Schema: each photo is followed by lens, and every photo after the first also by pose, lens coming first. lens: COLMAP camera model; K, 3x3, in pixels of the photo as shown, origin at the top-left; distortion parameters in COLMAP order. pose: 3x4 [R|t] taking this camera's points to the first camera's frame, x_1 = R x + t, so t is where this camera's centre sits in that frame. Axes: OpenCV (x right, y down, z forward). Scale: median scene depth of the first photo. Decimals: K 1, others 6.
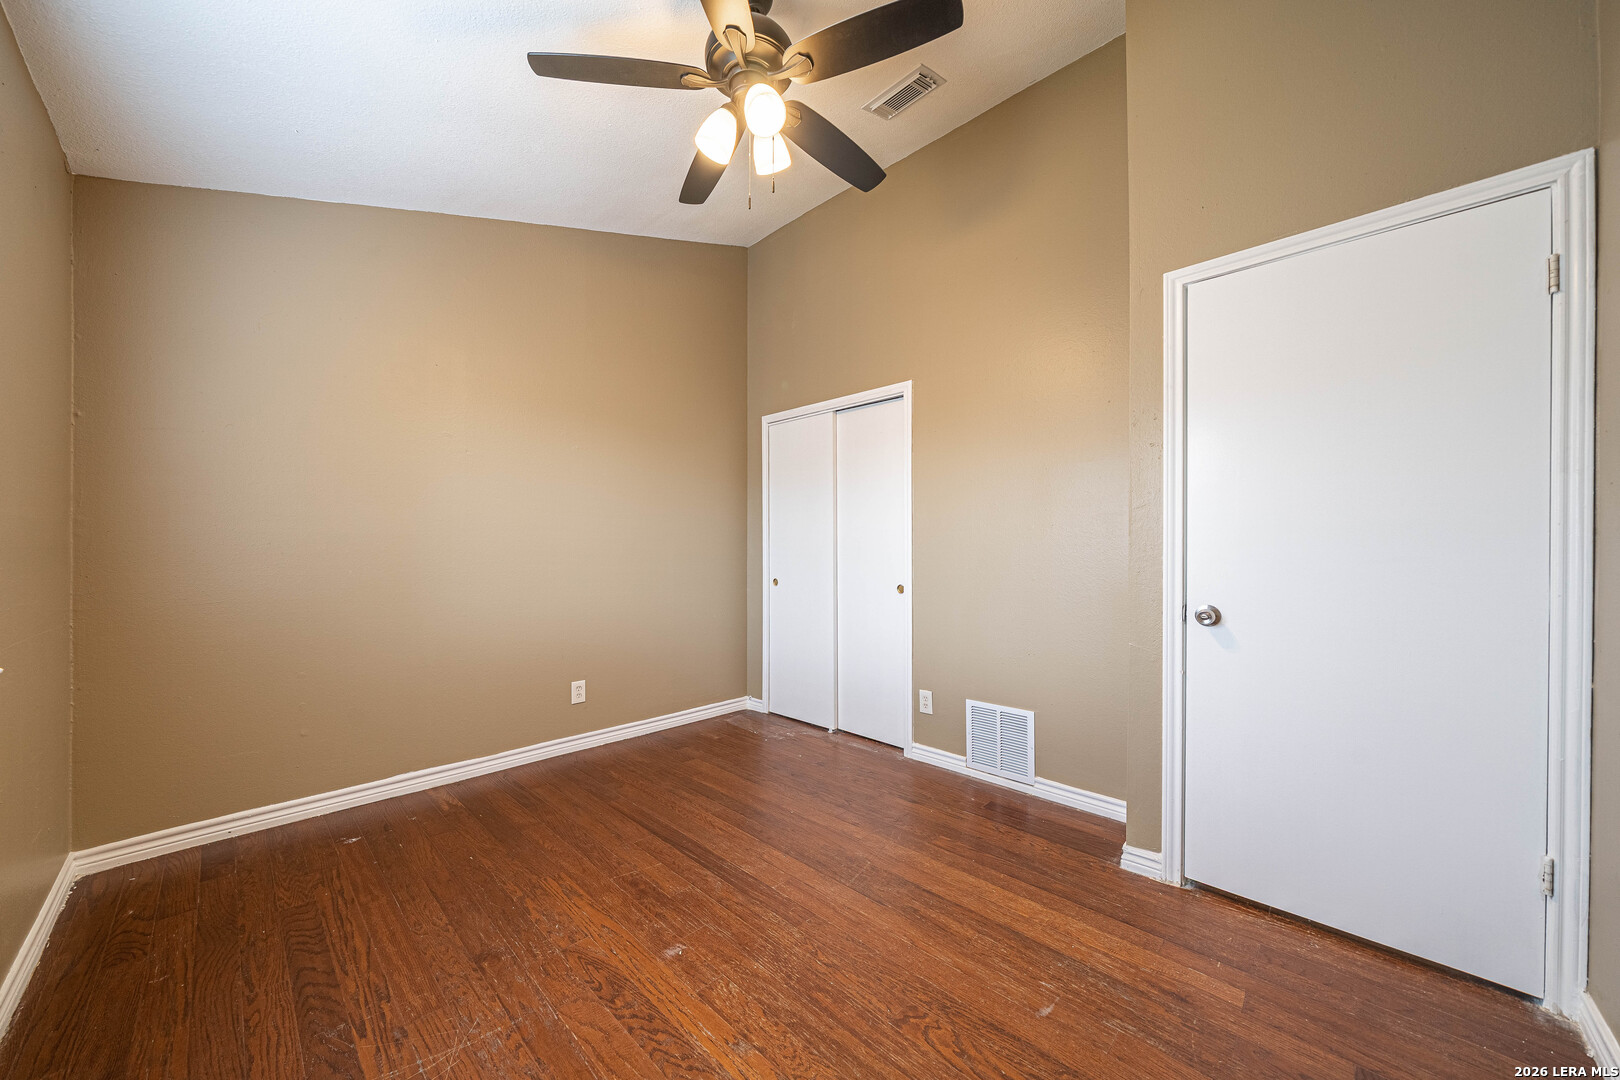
lens RADIAL K [[554.7, 0, 796.0], [0, 554.7, 550.6], [0, 0, 1]] dist [-0.006032, 0.000252]
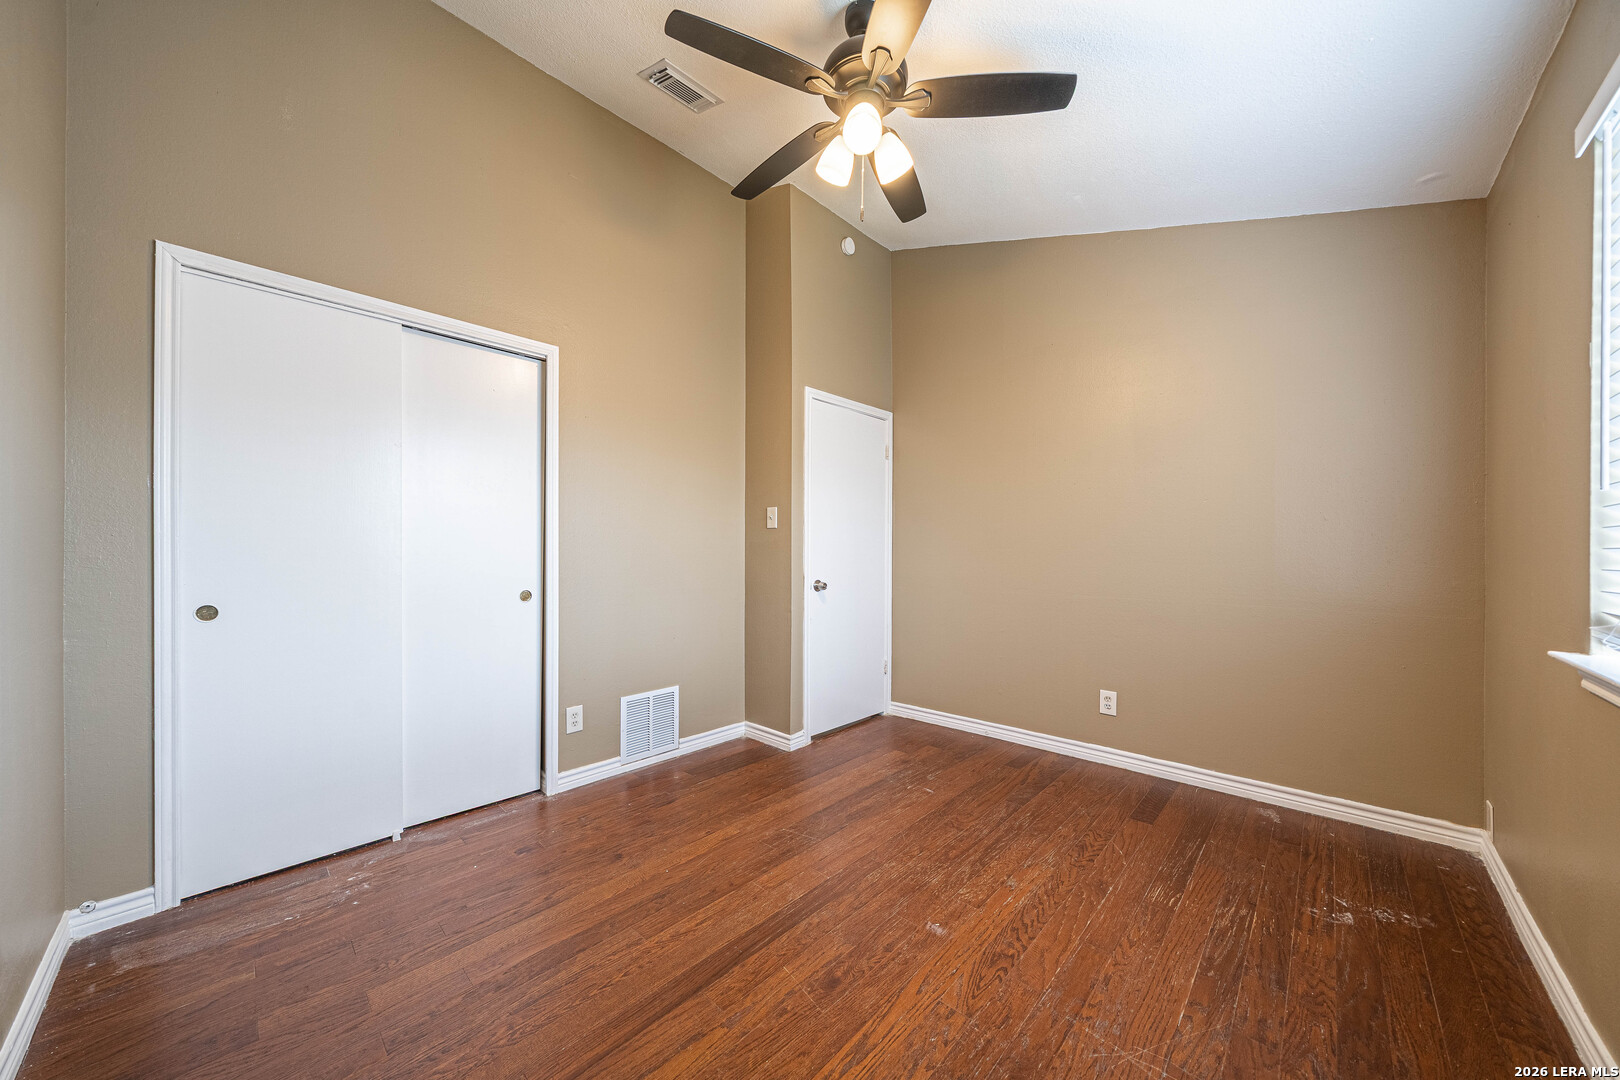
lens RADIAL K [[554.7, 0, 795.8], [0, 554.7, 548.6], [0, 0, 1]] dist [-0.006032, 0.000252]
pose [[0.002589, 0.003905, 0.999989, -0.912374], [-0.004463, 0.999982, -0.003893, 0.003626], [-0.999987, -0.004452, 0.002606, 0.906172]]
